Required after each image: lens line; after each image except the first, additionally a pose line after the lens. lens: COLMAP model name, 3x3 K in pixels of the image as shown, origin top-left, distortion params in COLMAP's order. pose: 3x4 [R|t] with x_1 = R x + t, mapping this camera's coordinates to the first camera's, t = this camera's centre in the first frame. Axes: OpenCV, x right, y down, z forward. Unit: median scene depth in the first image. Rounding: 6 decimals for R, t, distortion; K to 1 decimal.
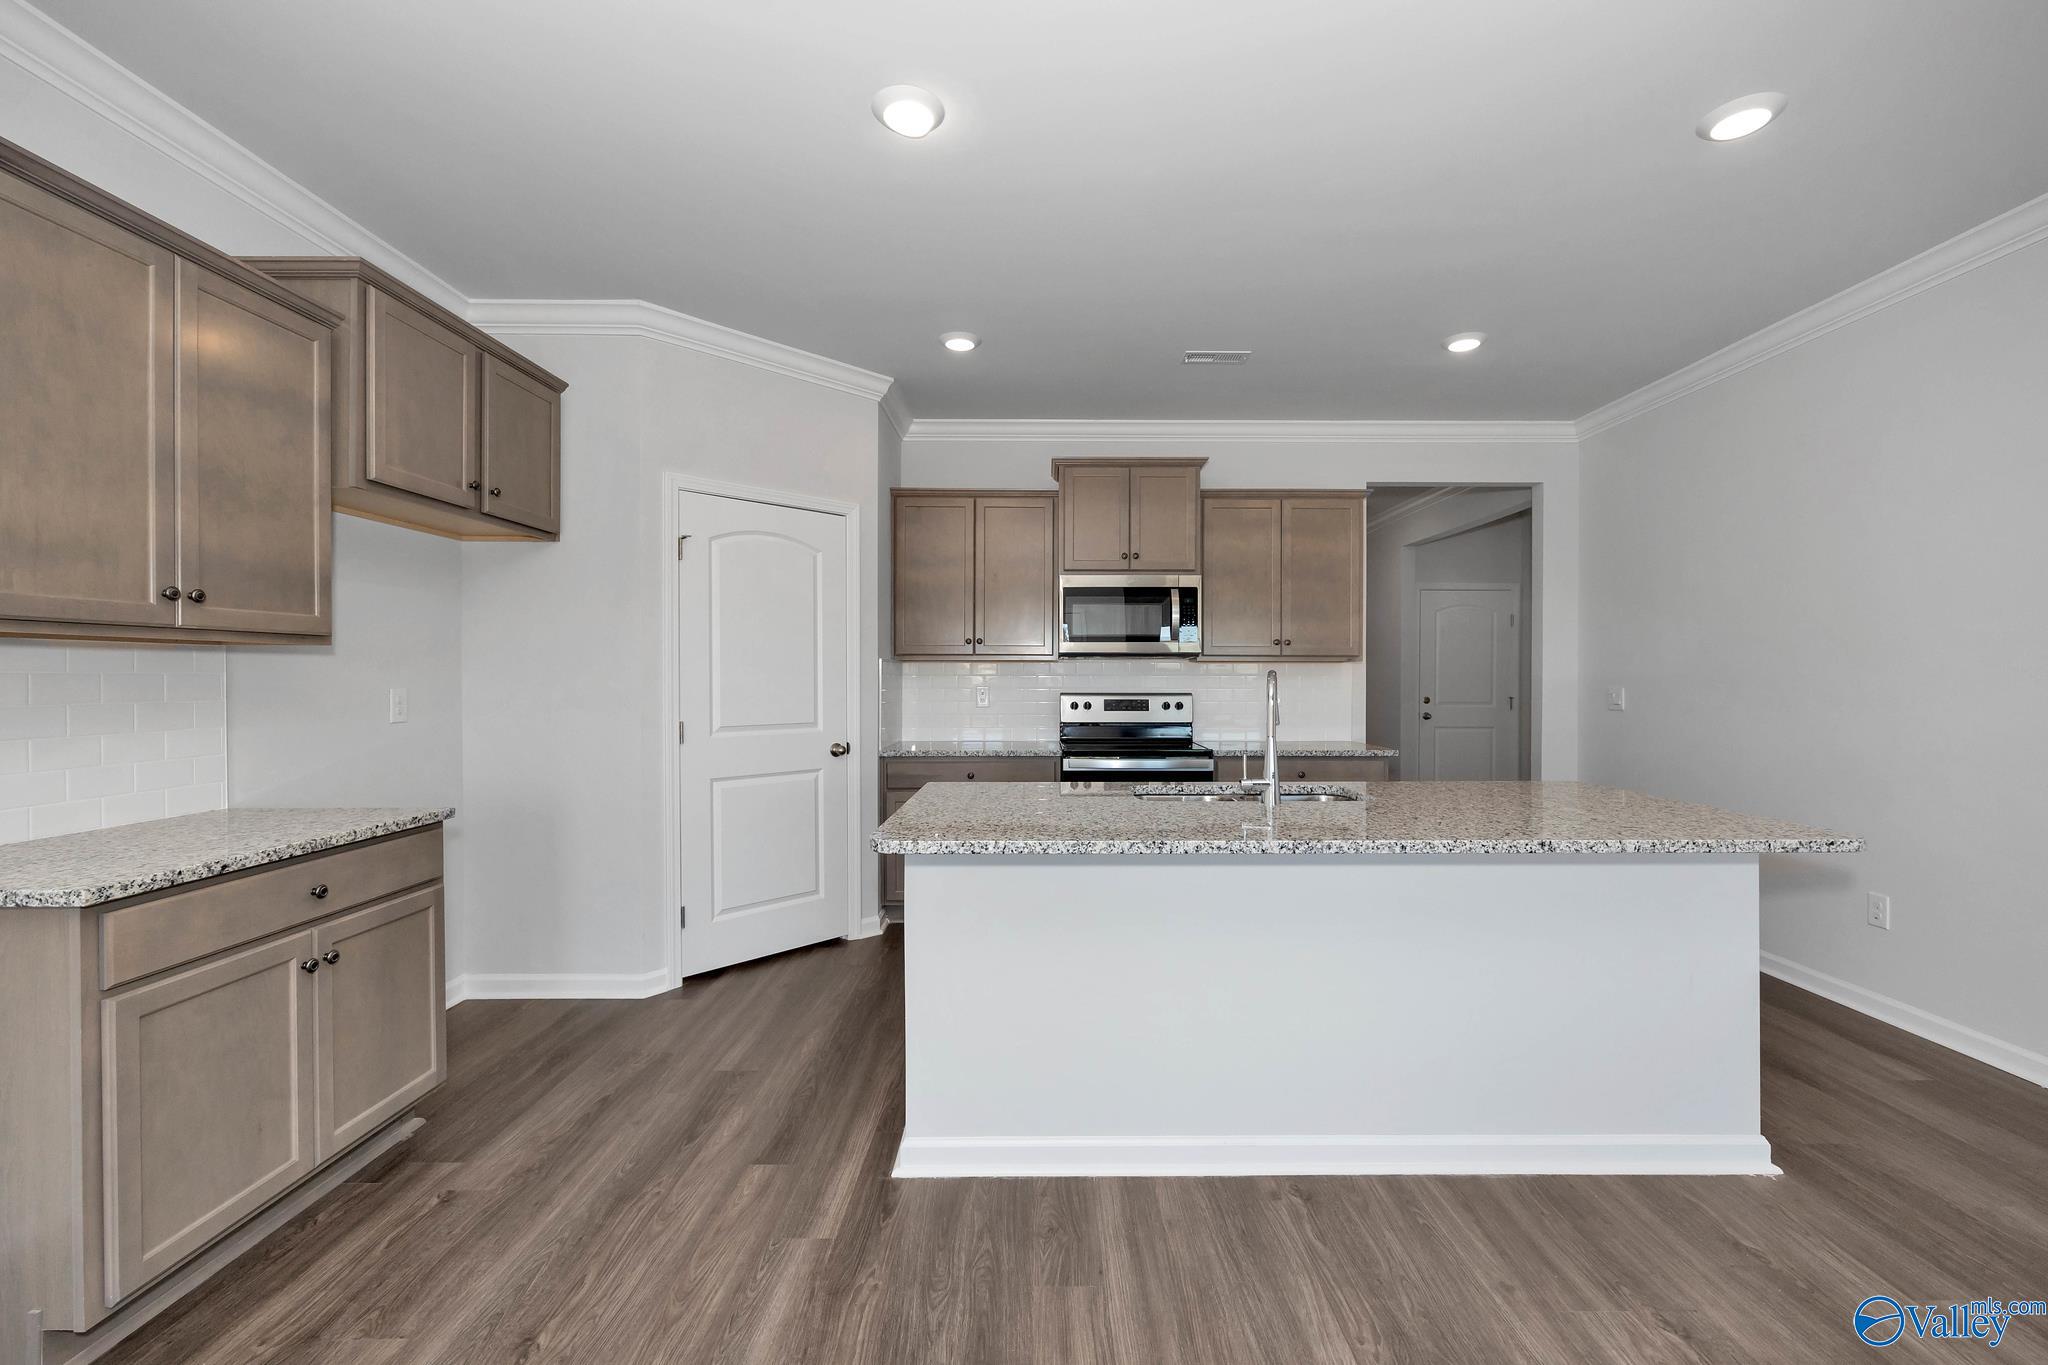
lens RADIAL K [[843.3, 0, 1026.1], [0, 843.3, 681.3], [0, 0, 1]] dist [-0.003798, -0.000524]
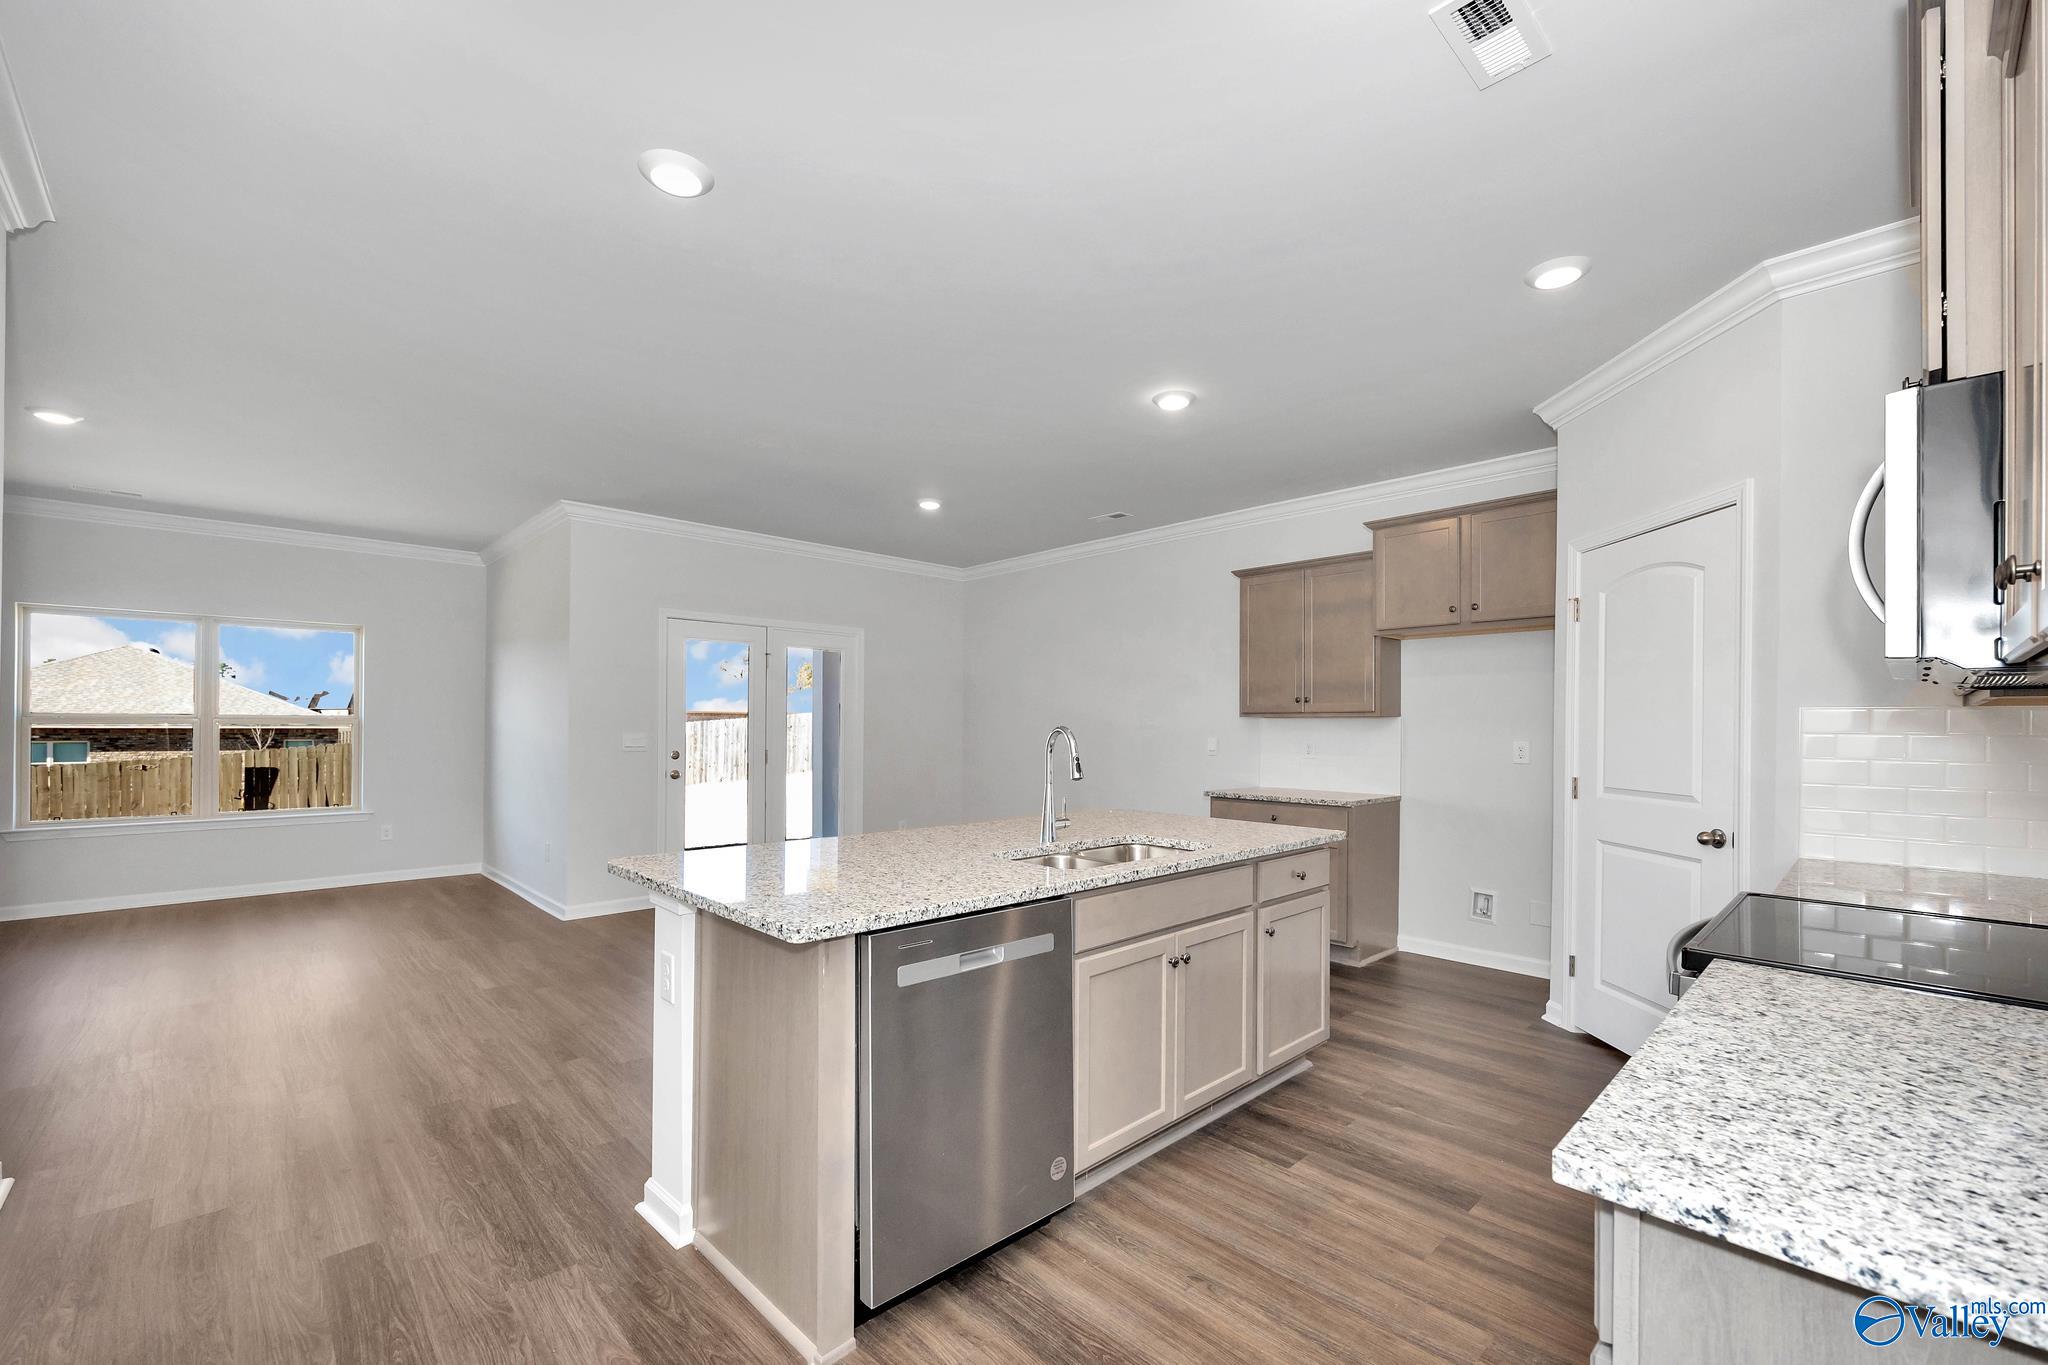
lens RADIAL K [[843.3, 0, 1018.5], [0, 843.3, 716.5], [0, 0, 1]] dist [-0.003798, -0.000524]
pose [[-0.718829, -0.013718, -0.695052, 0.832463], [-0.010599, 0.999905, -0.008772, -0.011219], [0.695106, 0.001062, -0.718906, 1.318109]]
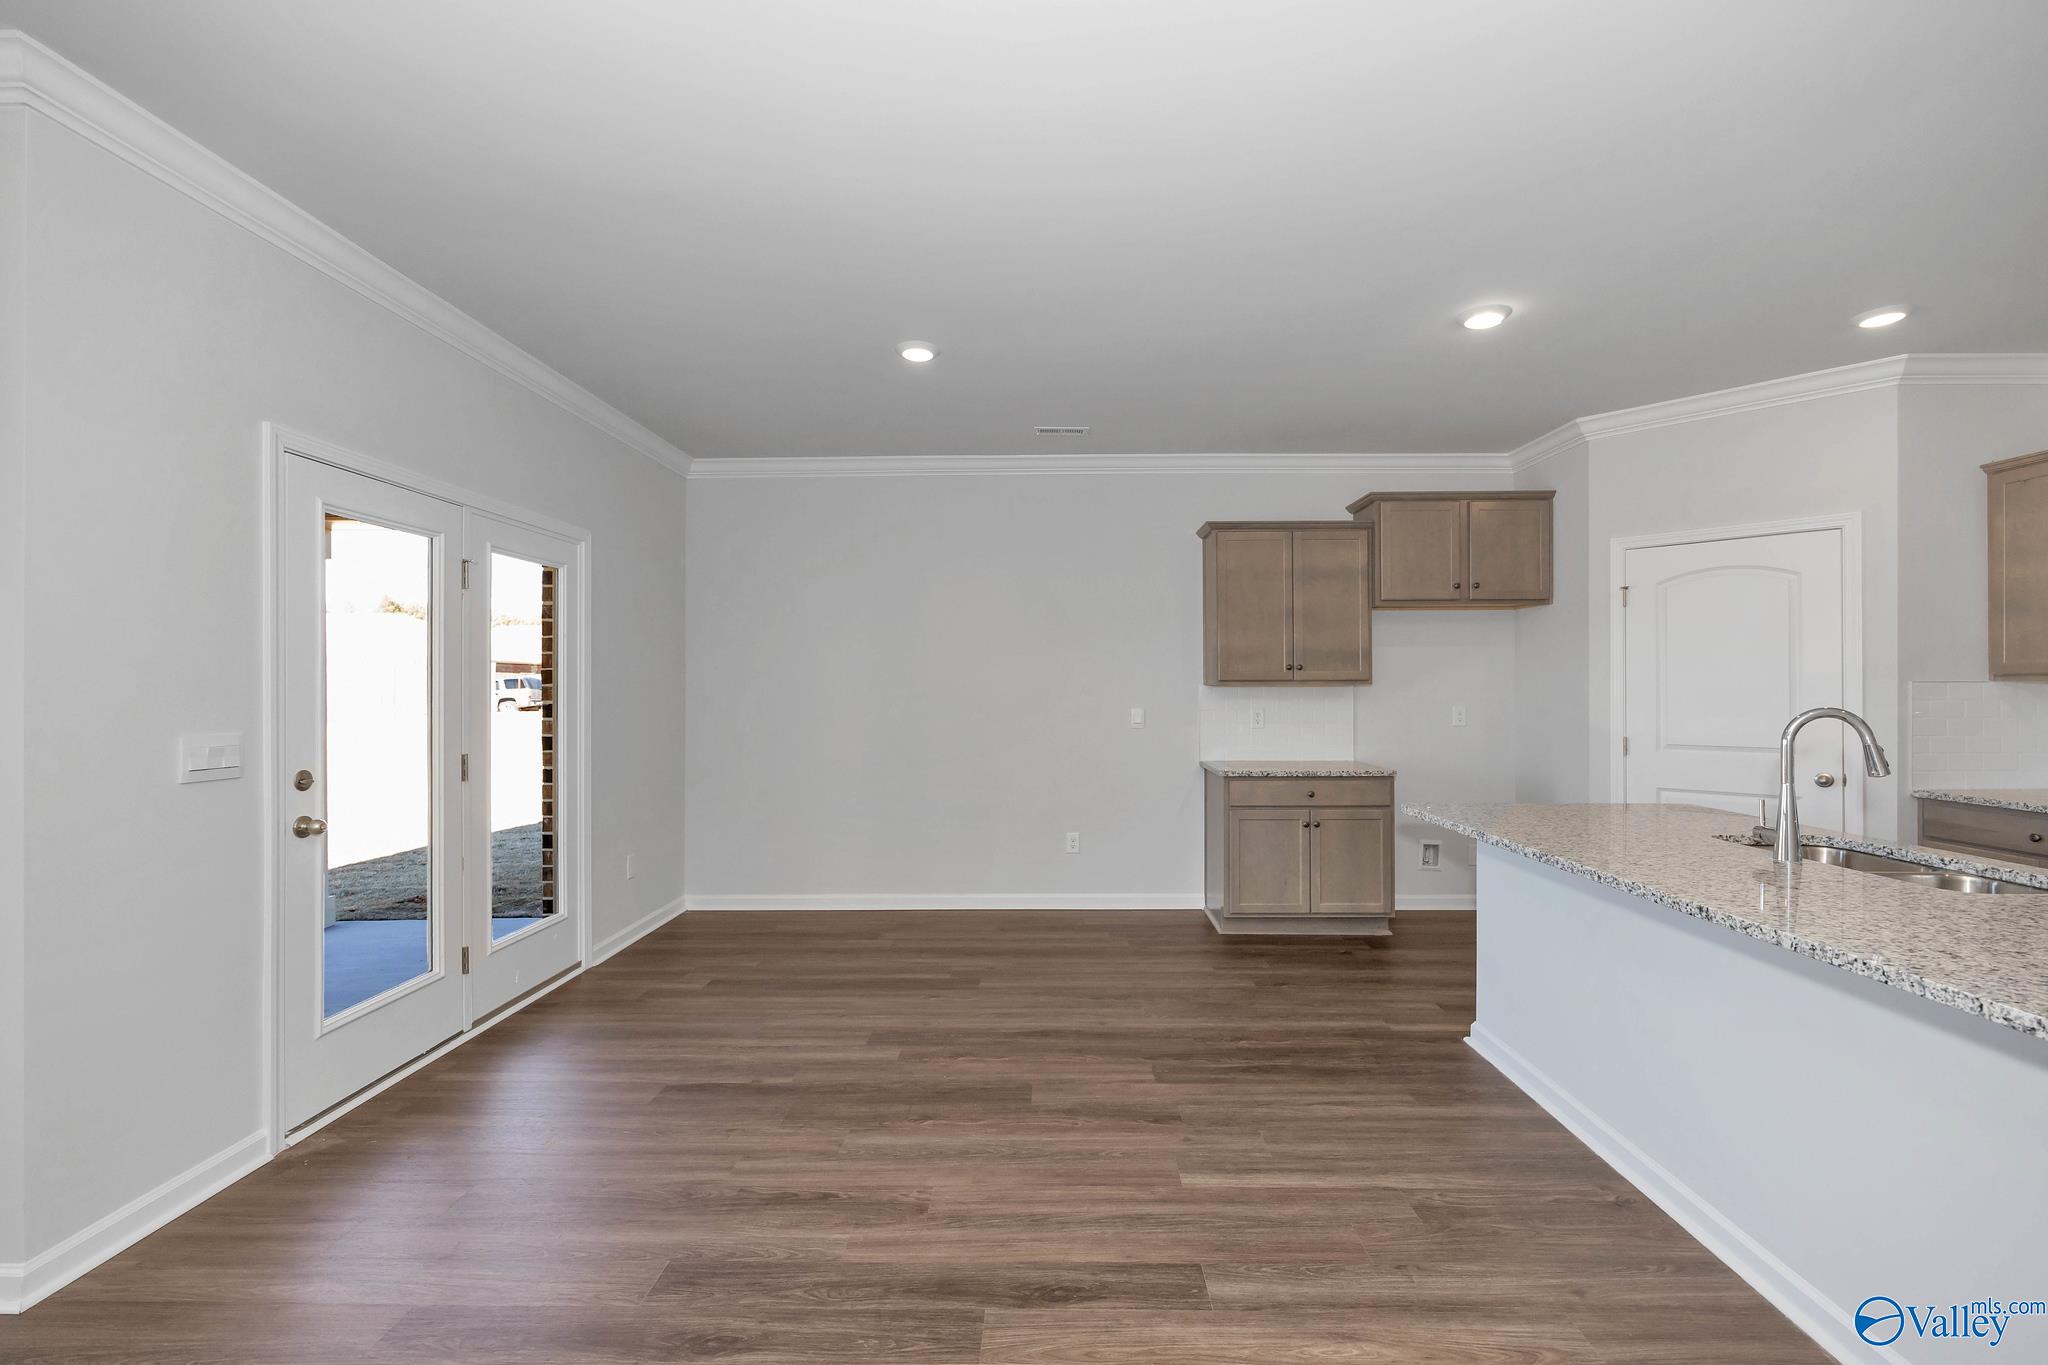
lens RADIAL K [[843.3, 0, 1052.9], [0, 843.3, 684.1], [0, 0, 1]] dist [-0.003798, -0.000524]
pose [[-0.008367, -0.005245, -0.999951, 0.866346], [-0.002078, 0.999984, -0.005228, -0.022670], [0.999963, 0.002035, -0.008378, 0.179865]]
